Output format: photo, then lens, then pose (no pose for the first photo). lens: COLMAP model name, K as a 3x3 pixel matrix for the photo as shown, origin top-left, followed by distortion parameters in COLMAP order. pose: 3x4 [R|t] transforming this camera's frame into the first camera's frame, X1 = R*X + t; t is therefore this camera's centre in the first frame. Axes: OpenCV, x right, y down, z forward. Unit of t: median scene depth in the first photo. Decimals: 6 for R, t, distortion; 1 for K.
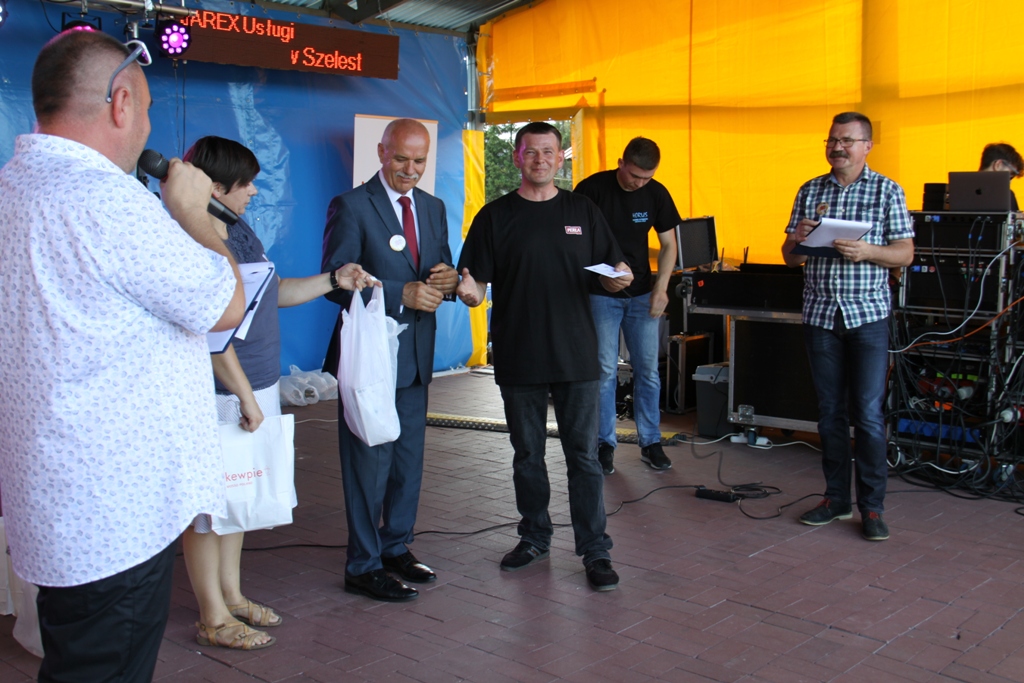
lens RADIAL K [[1157.1, 0, 531.8], [0, 1157.1, 342.7], [0, 0, 1]] dist [-0.060301, 0.339670]
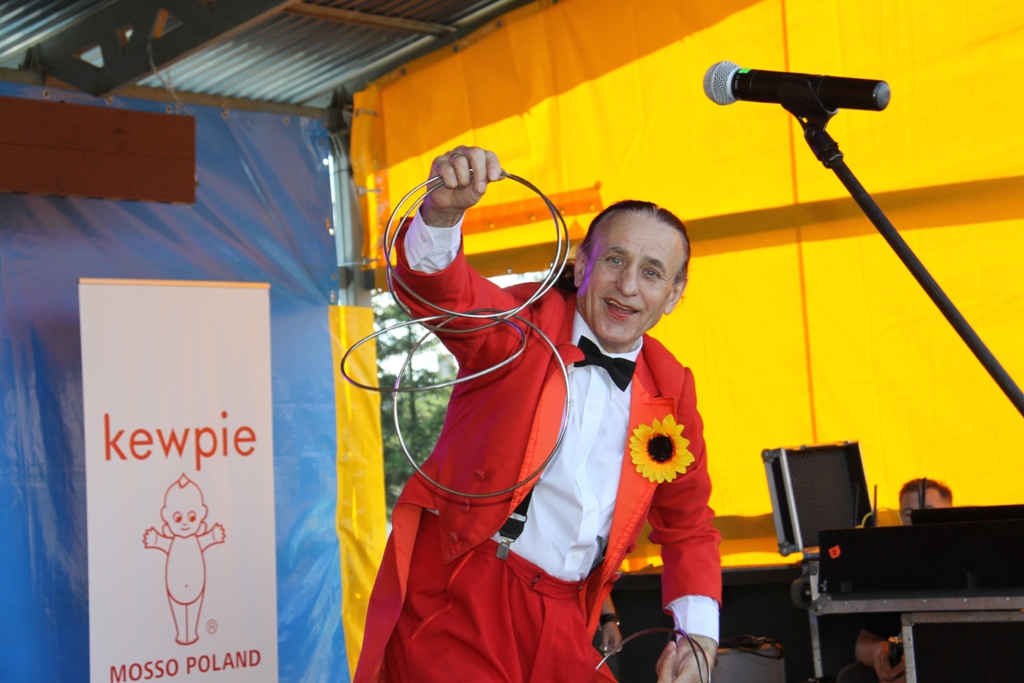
lens RADIAL K [[2793.4, 0, 525.1], [0, 2793.4, 336.8], [0, 0, 1]] dist [0.518217, 5.571973]
pose [[0.998171, -0.054330, 0.026501, -0.011487], [0.058352, 0.980491, -0.187705, 0.059262], [-0.015786, 0.188908, 0.981868, -0.163965]]
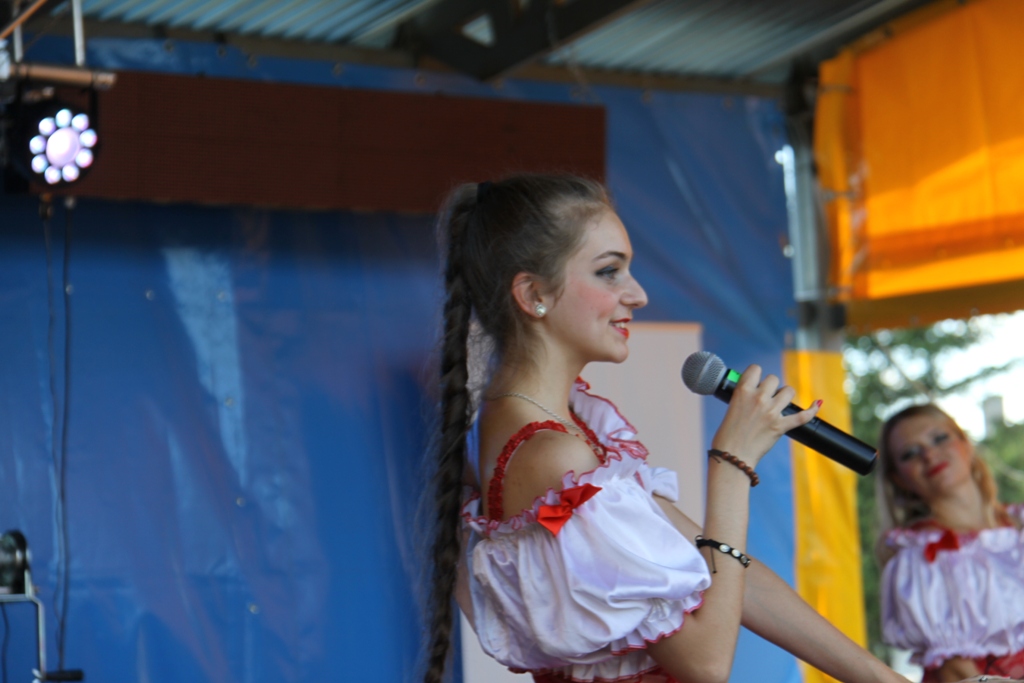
lens RADIAL K [[4107.4, 0, 542.4], [0, 4107.4, 339.9], [0, 0, 1]] dist [0.956289, 4.882376]
pose [[0.992549, -0.053083, -0.109671, 0.006253], [0.030258, 0.979296, -0.200161, 0.072061], [0.118025, 0.195352, 0.973606, -0.276256]]
